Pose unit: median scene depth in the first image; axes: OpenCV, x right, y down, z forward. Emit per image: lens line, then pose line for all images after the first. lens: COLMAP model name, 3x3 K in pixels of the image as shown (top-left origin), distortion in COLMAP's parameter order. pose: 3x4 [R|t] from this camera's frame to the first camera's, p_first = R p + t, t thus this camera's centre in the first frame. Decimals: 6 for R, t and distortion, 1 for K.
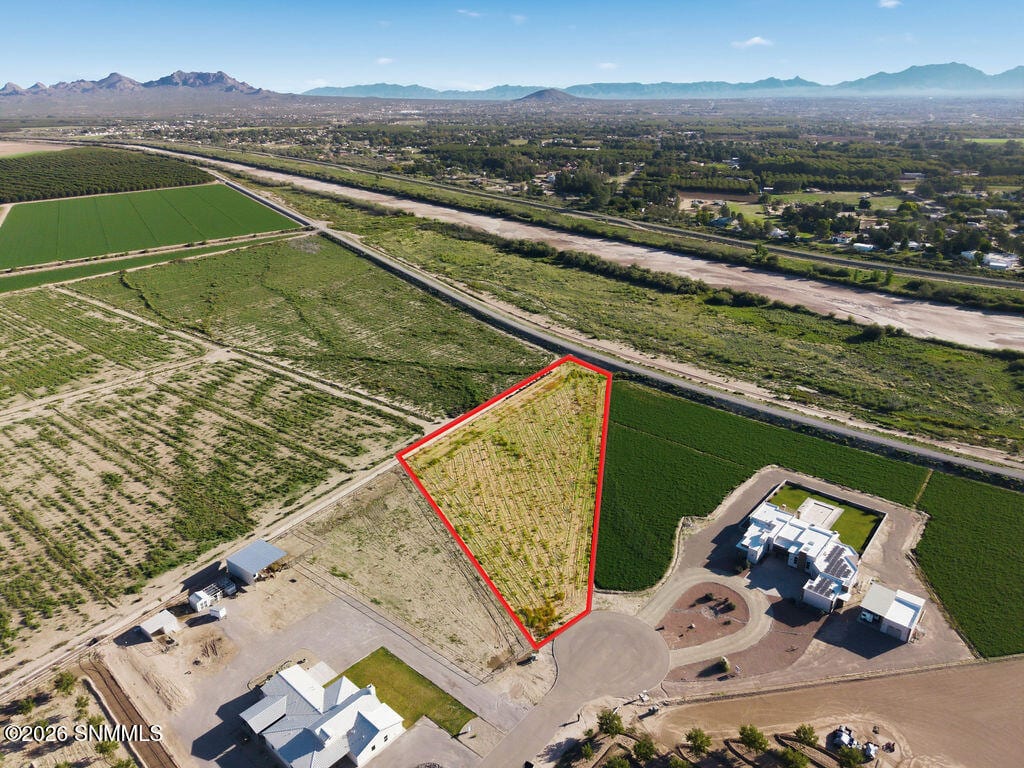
lens RADIAL K [[685.0, 0, 516.3], [0, 685.0, 381.8], [0, 0, 1]] dist [0.031996, -0.031472]
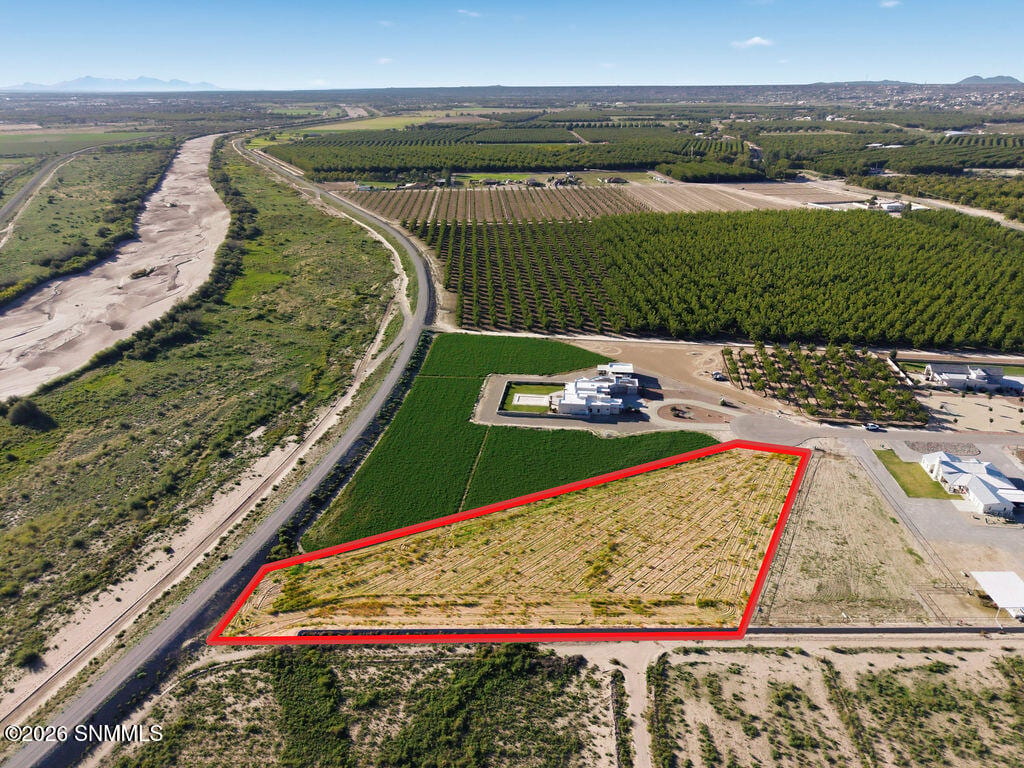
lens RADIAL K [[685.0, 0, 514.8], [0, 685.0, 382.5], [0, 0, 1]] dist [0.031996, -0.031472]
pose [[-0.557330, -0.324167, 0.764394, -0.402816], [0.319297, 0.766158, 0.557719, -0.430875], [-0.766441, 0.554903, -0.323498, 1.061197]]
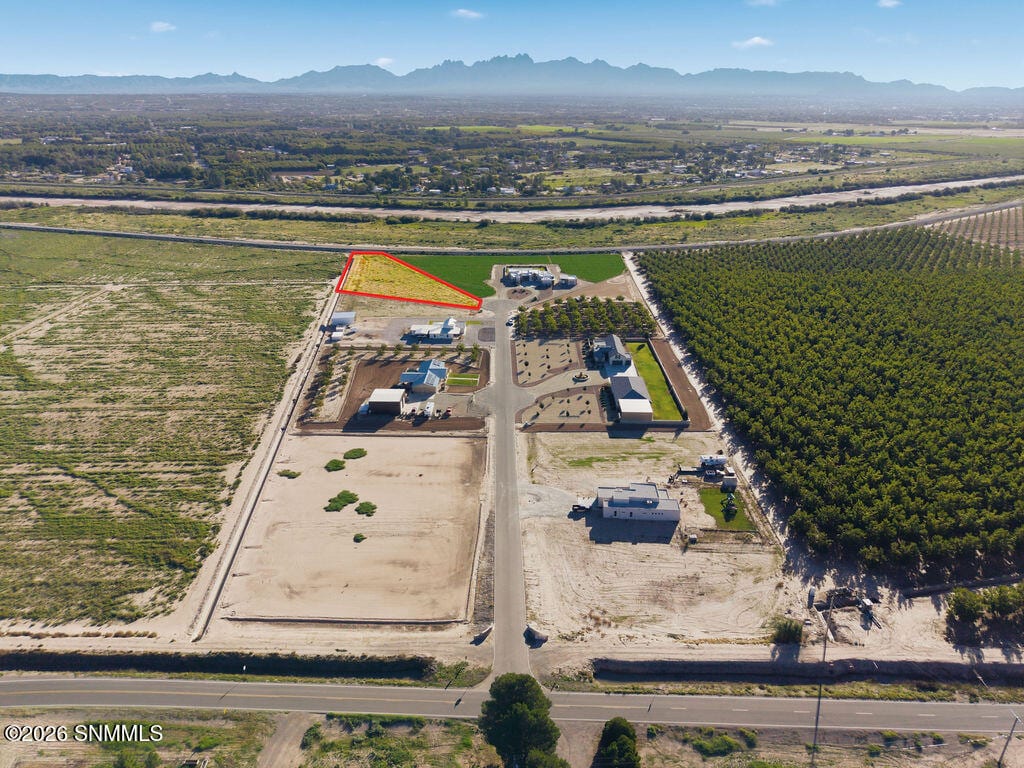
lens RADIAL K [[685.0, 0, 516.6], [0, 685.0, 381.0], [0, 0, 1]] dist [0.031996, -0.031472]
pose [[0.751467, -0.250148, 0.610511, -0.850110], [0.247404, 0.964655, 0.090728, 0.251740], [-0.611628, 0.082864, 0.786794, -0.620684]]
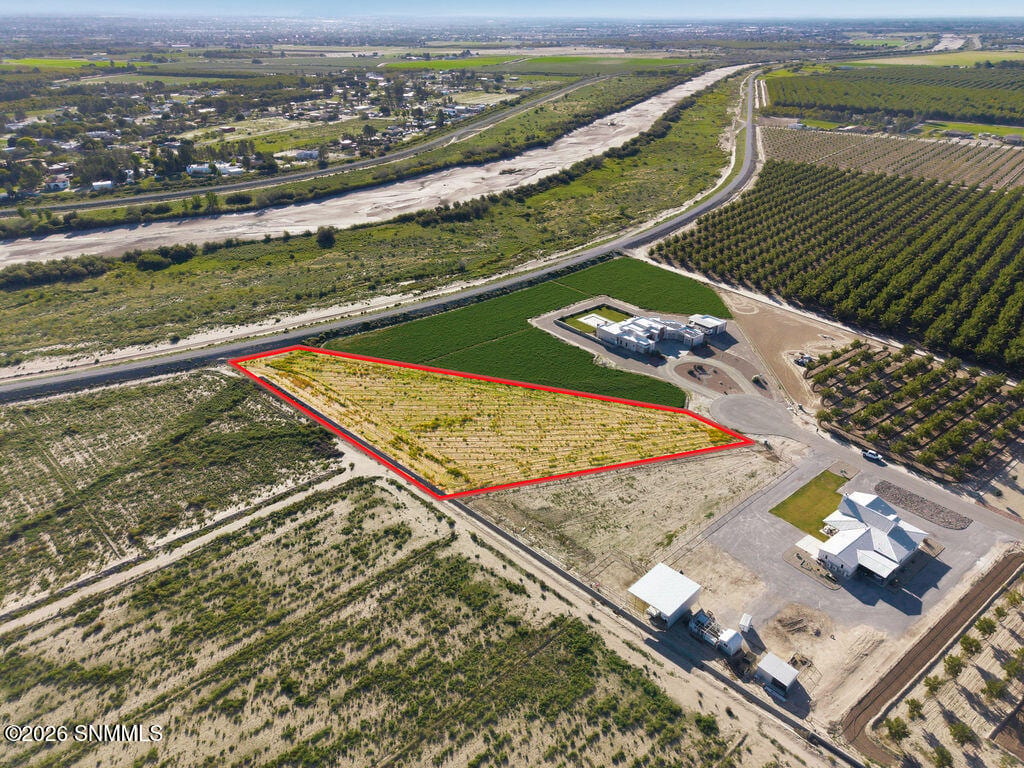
lens RADIAL K [[685.0, 0, 513.5], [0, 685.0, 382.7], [0, 0, 1]] dist [0.031996, -0.031472]
pose [[0.180455, -0.460757, 0.868987, -0.663554], [0.374572, 0.849111, 0.372434, -0.220471], [-0.909468, 0.258290, 0.325813, 0.537829]]
